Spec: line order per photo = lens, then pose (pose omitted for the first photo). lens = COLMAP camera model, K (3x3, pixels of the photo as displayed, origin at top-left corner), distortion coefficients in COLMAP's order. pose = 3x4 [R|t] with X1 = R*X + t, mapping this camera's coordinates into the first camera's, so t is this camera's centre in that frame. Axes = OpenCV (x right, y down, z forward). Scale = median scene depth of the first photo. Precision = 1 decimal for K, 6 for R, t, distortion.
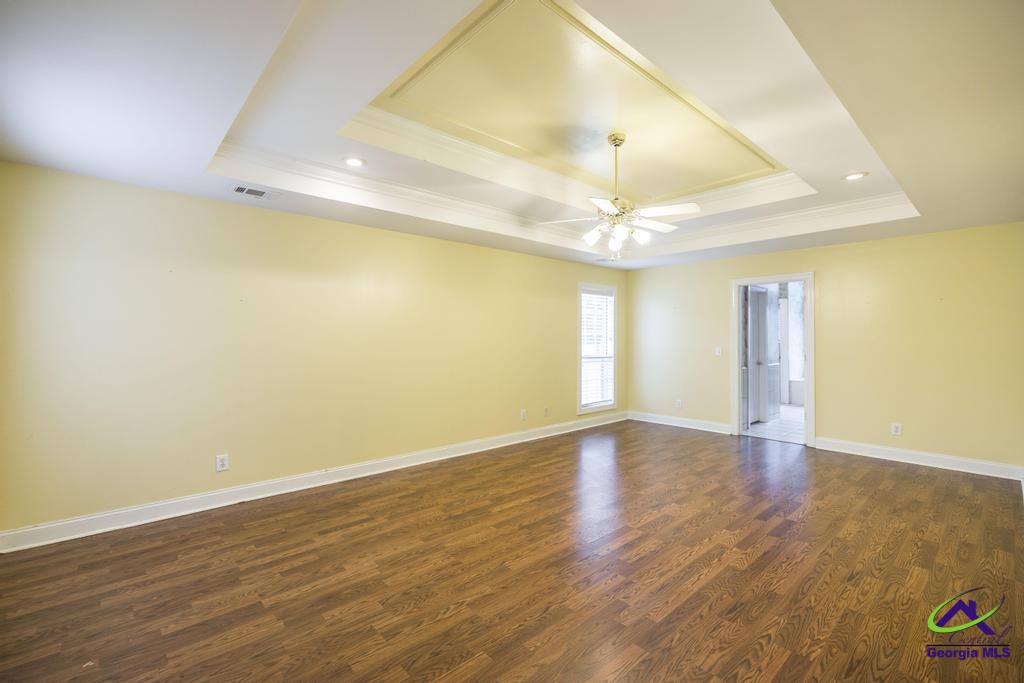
lens RADIAL K [[436.1, 0, 511.4], [0, 436.1, 335.4], [0, 0, 1]] dist [0.001245, -0.000021]
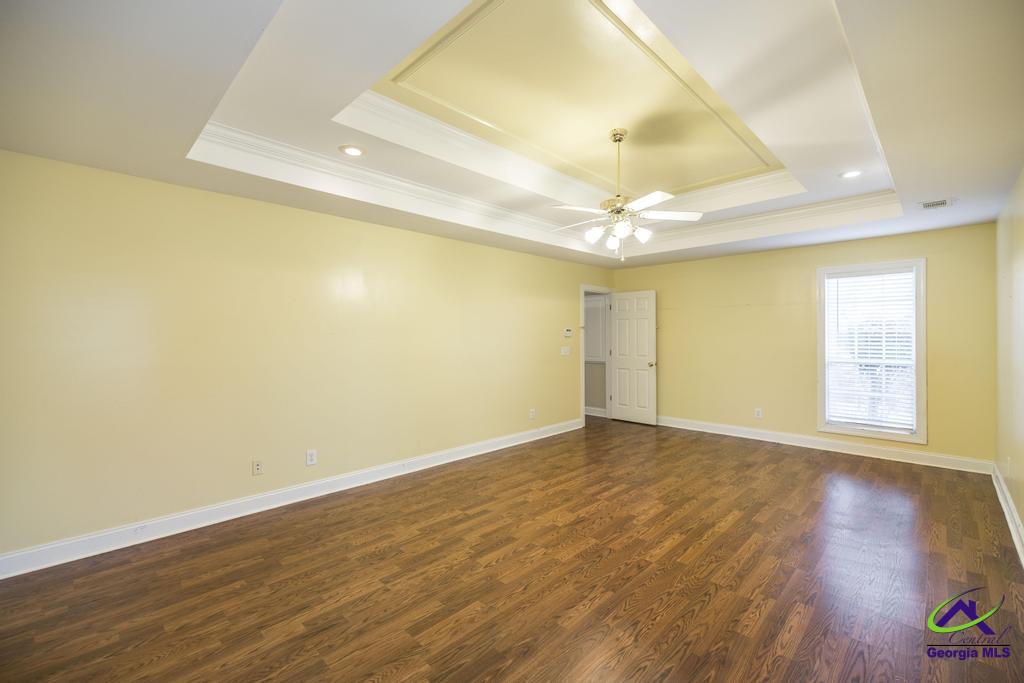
lens RADIAL K [[436.1, 0, 511.4], [0, 436.1, 335.4], [0, 0, 1]] dist [0.001245, -0.000021]
pose [[-0.998135, 0.003754, -0.060926, 0.590346], [0.004201, 0.999965, -0.007212, -0.006442], [0.060897, -0.007455, -0.998116, 2.135002]]
